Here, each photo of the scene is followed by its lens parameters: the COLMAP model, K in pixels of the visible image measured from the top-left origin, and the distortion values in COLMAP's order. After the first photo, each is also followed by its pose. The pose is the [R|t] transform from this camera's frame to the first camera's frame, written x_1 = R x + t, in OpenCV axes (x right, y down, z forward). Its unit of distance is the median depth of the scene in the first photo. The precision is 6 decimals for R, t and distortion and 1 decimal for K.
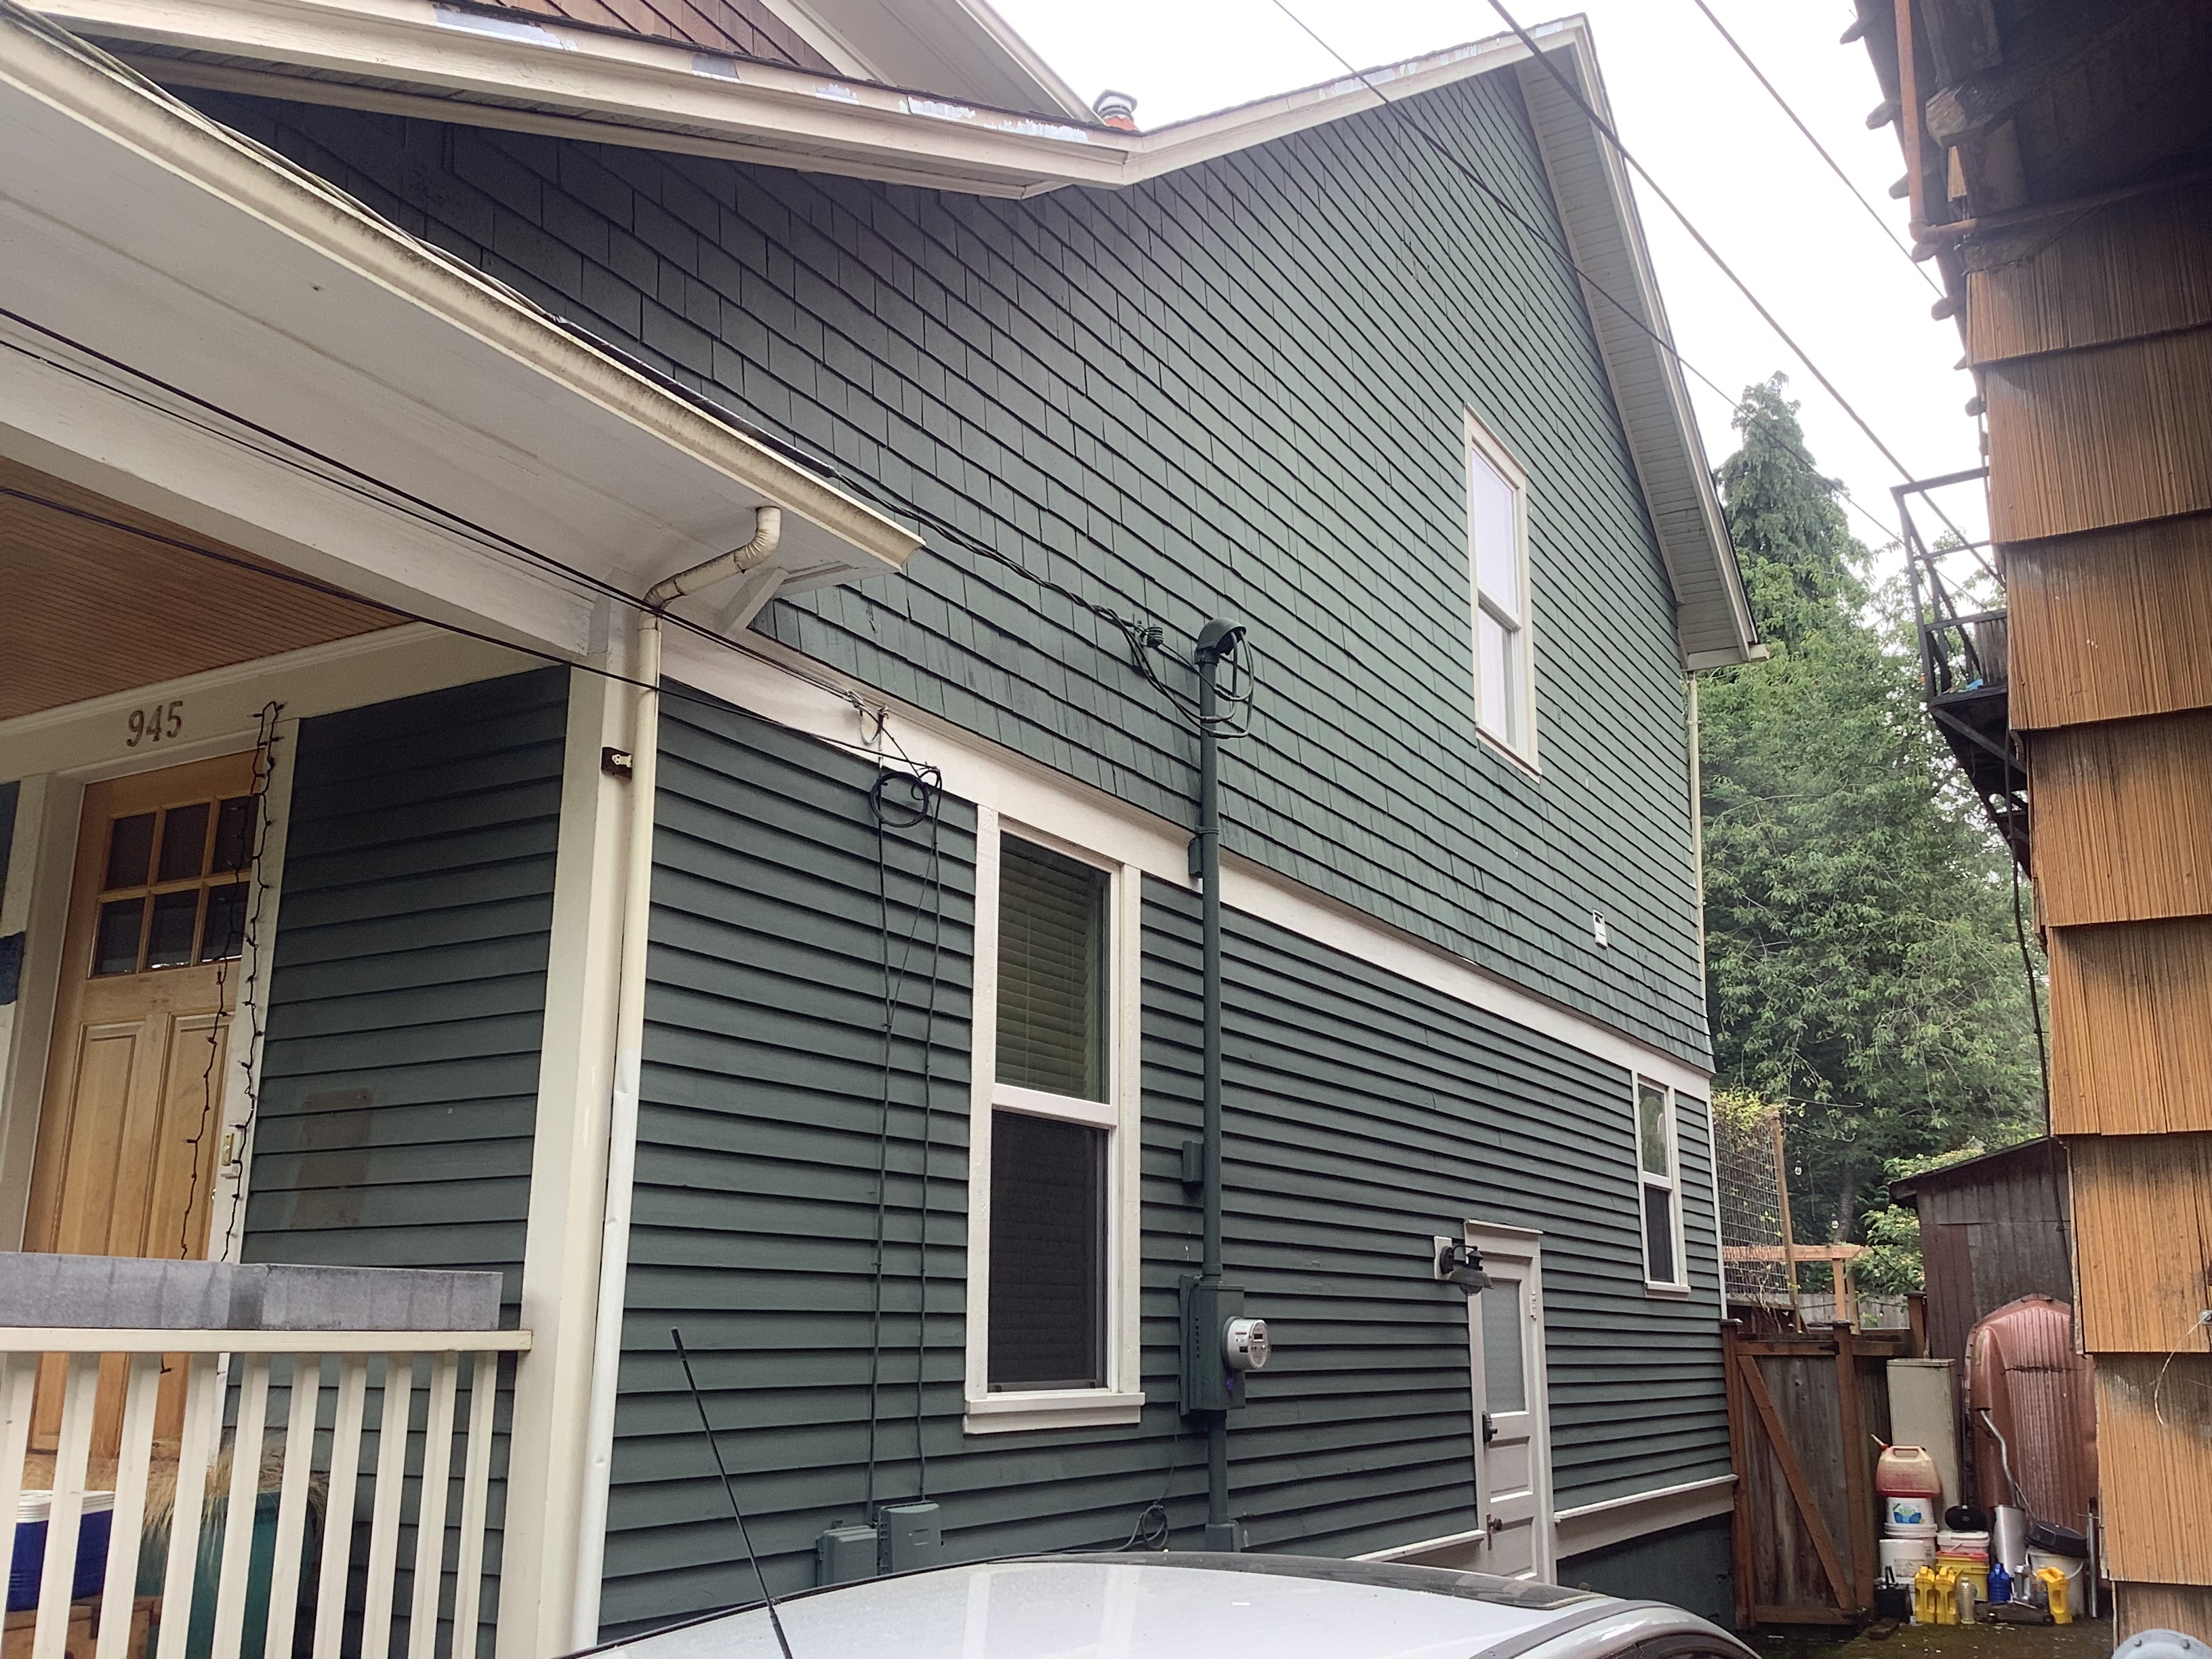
lens RADIAL K [[1999.5, 0, 1113.0], [0, 1999.5, 833.8], [0, 0, 1]] dist [0.100269, -0.191006]
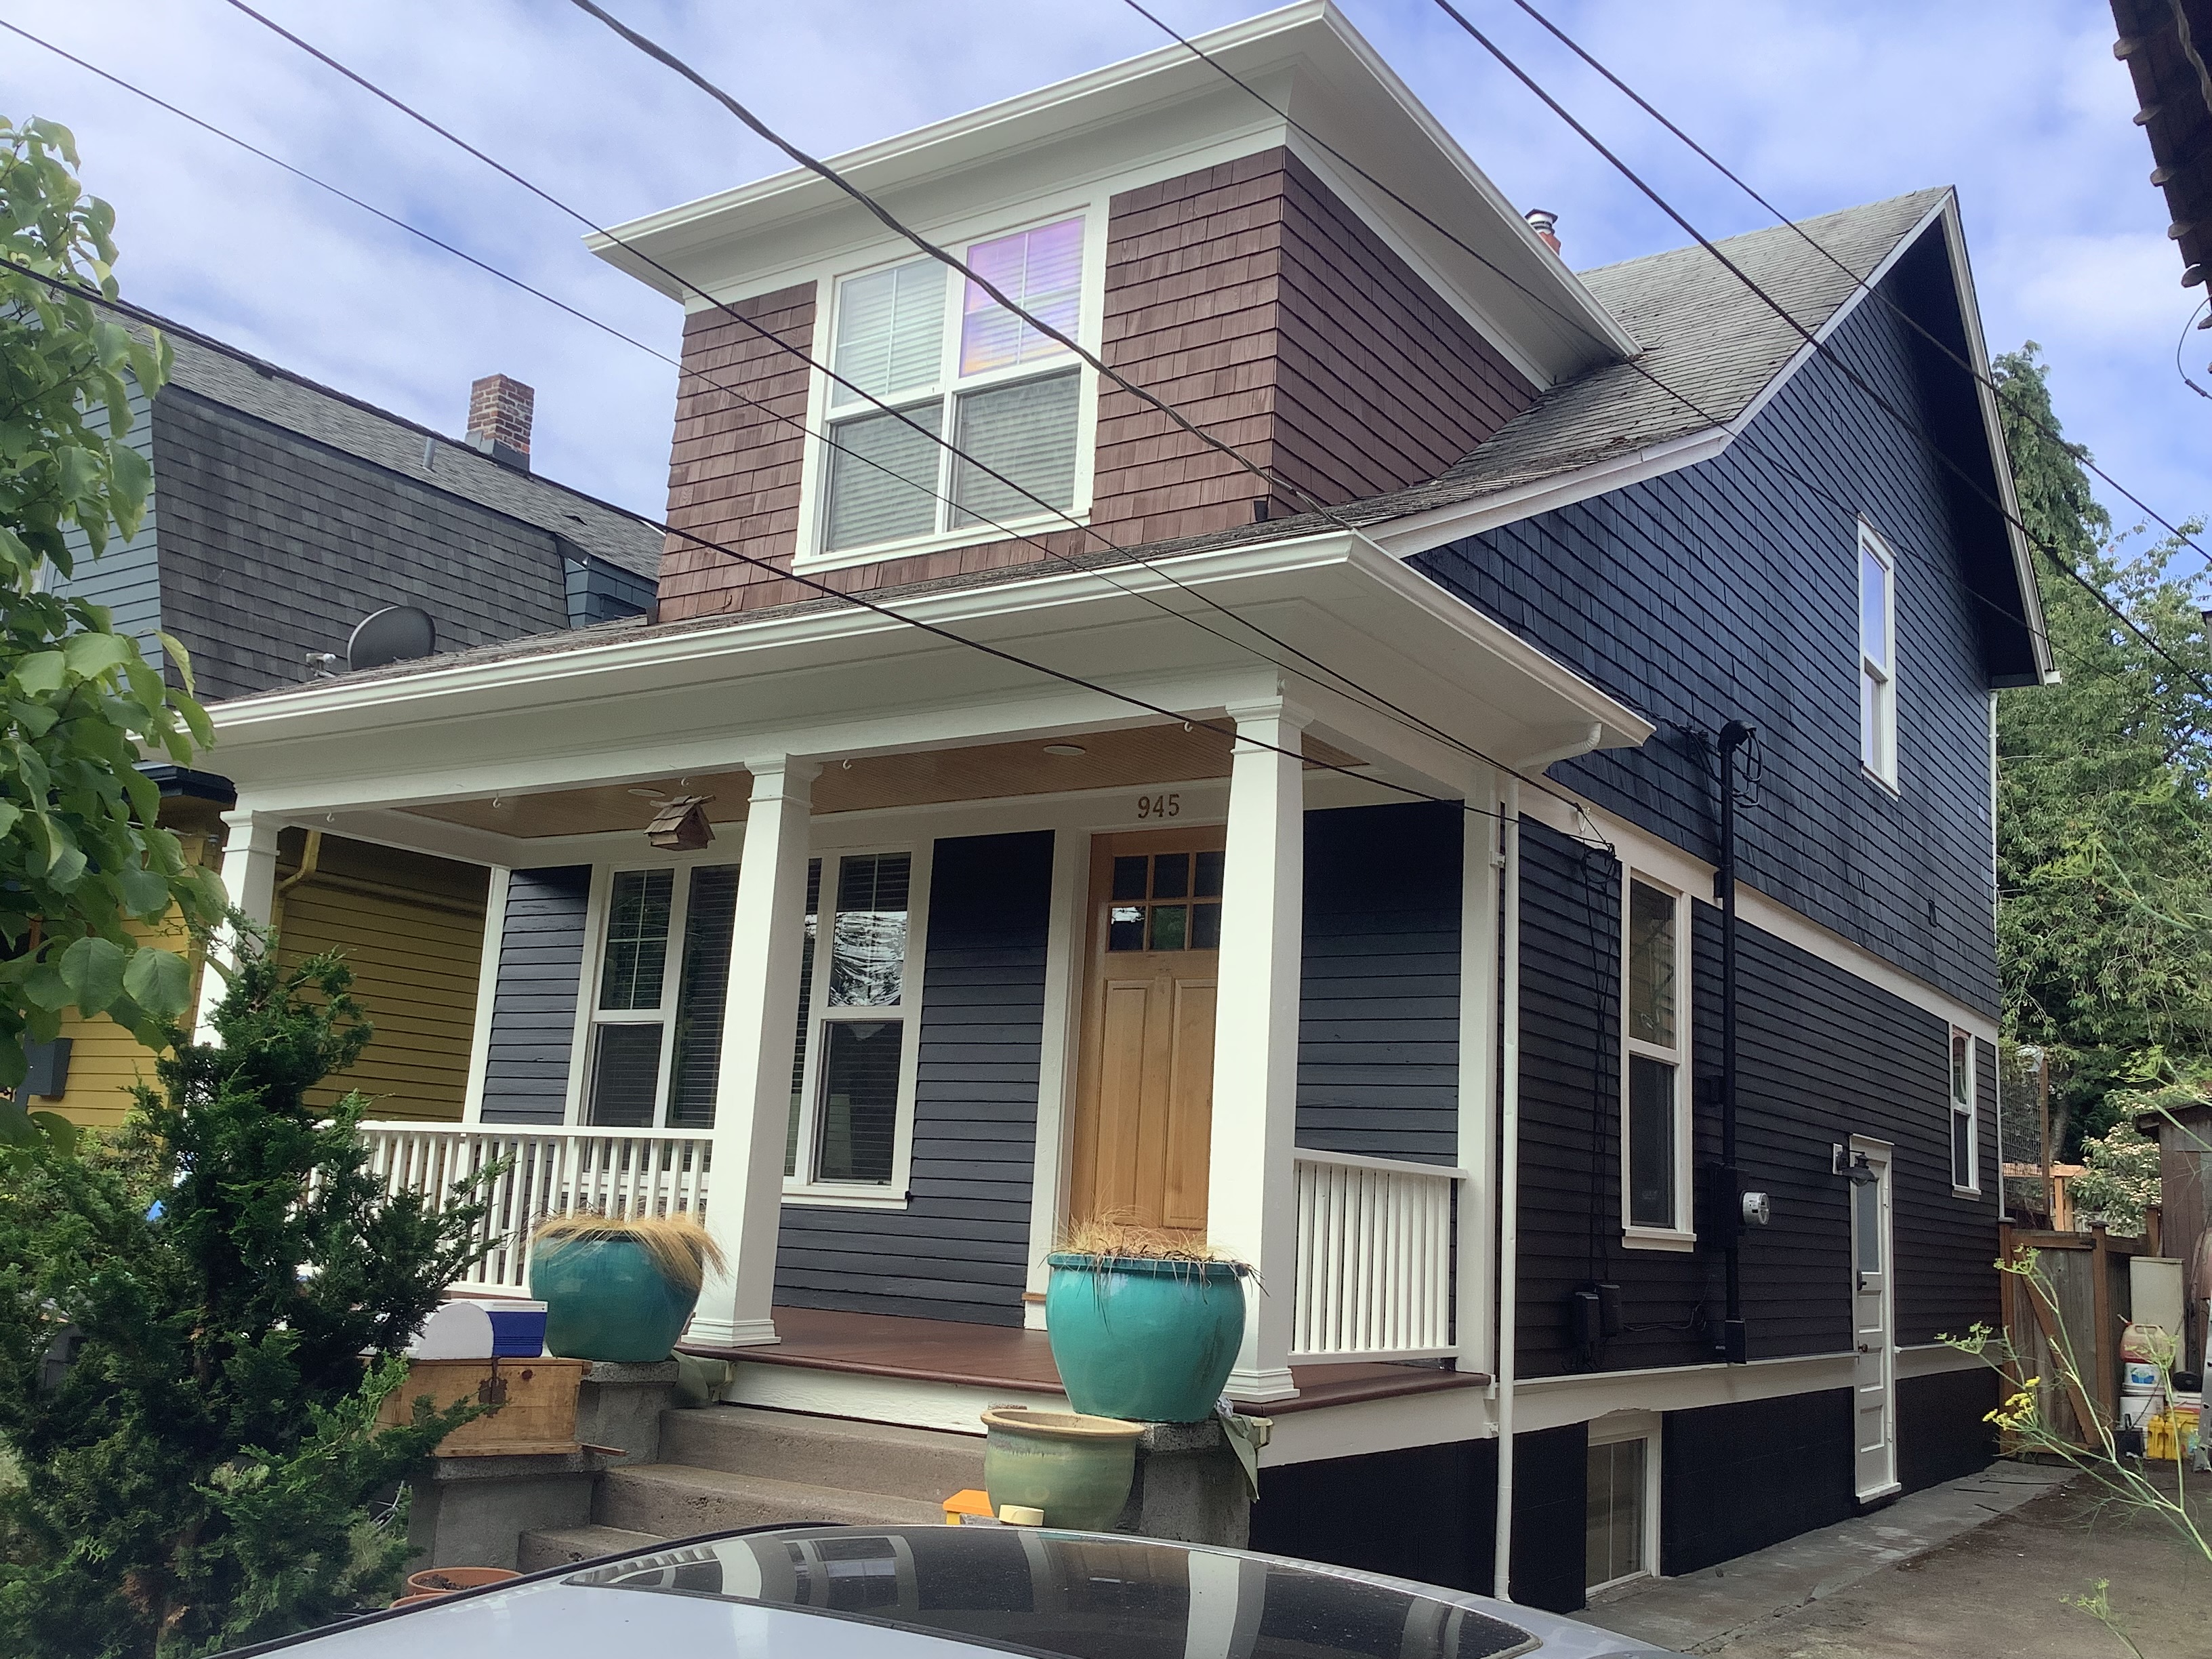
lens RADIAL K [[1999.5, 0, 1100.4], [0, 1999.5, 823.4], [0, 0, 1]] dist [0.100269, -0.191006]
pose [[0.996042, 0.036400, -0.081091, -0.174473], [-0.032083, 0.998030, 0.053915, -0.058636], [0.082894, -0.051100, 0.995247, -0.308942]]
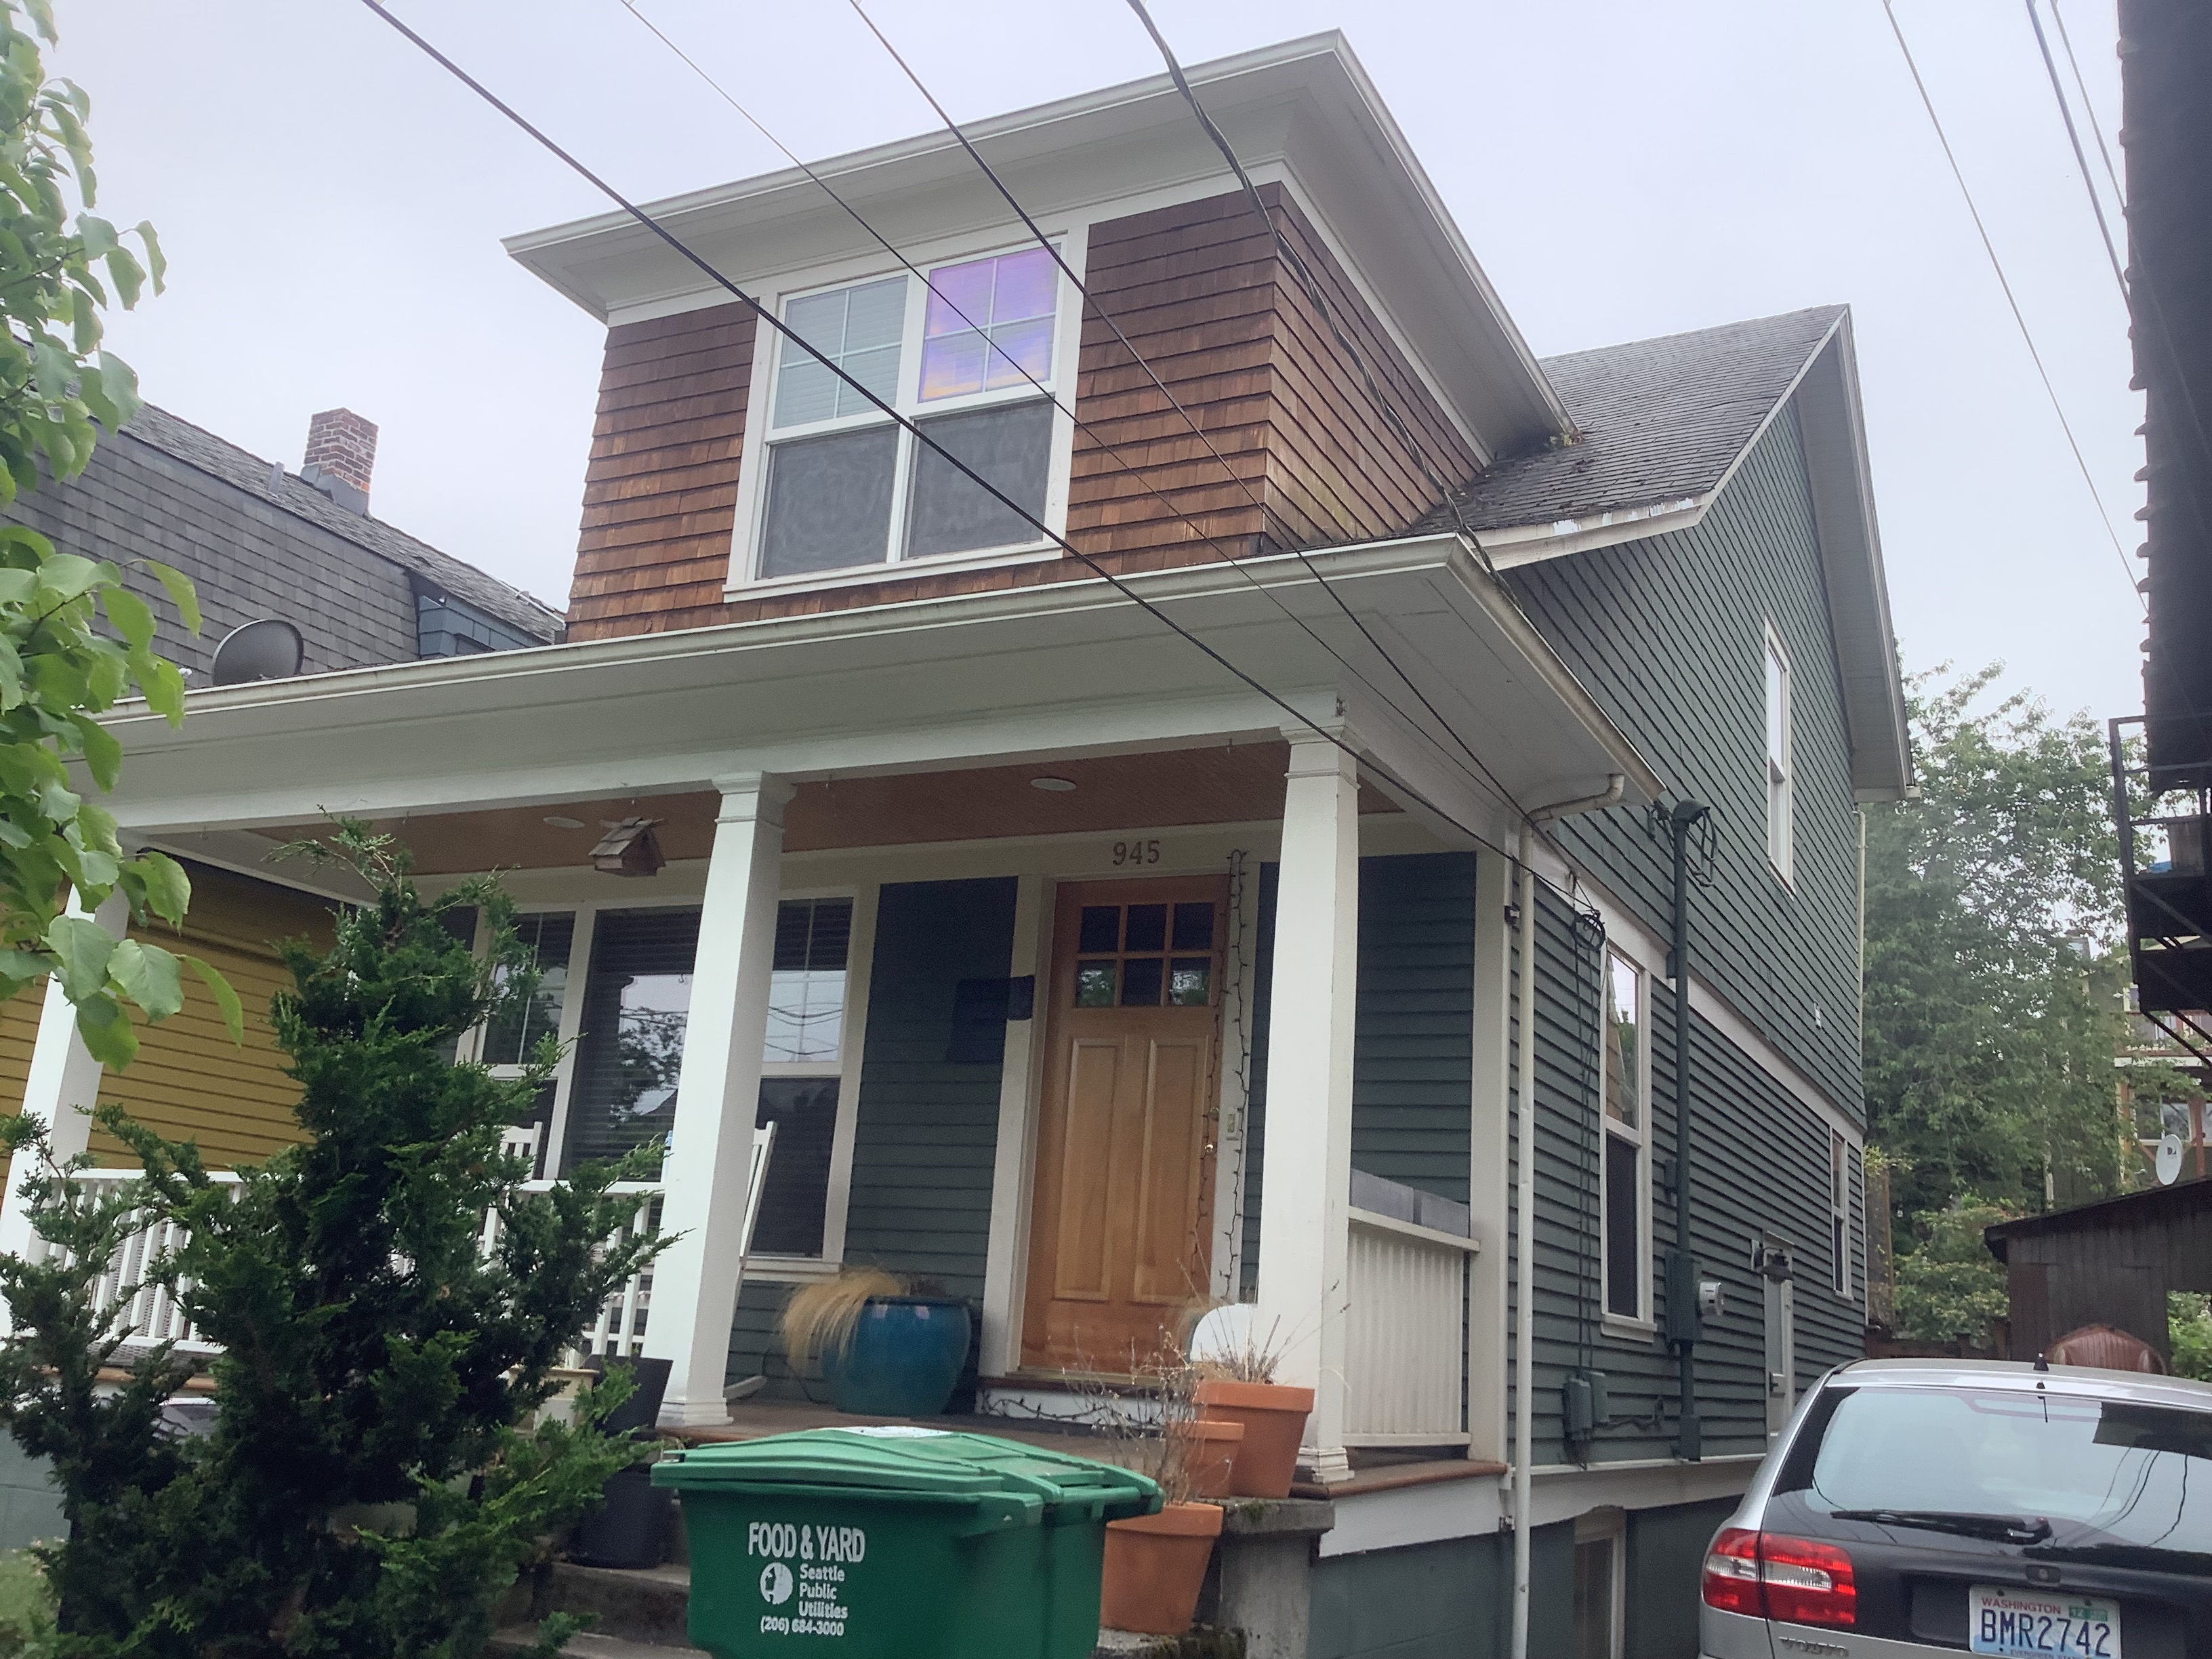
lens RADIAL K [[1999.5, 0, 1098.7], [0, 1999.5, 820.8], [0, 0, 1]] dist [0.100269, -0.191006]
pose [[0.996917, 0.073133, 0.028417, -0.249481], [-0.072867, 0.997289, -0.010284, -0.027750], [-0.029093, 0.008182, 0.999543, -0.266566]]
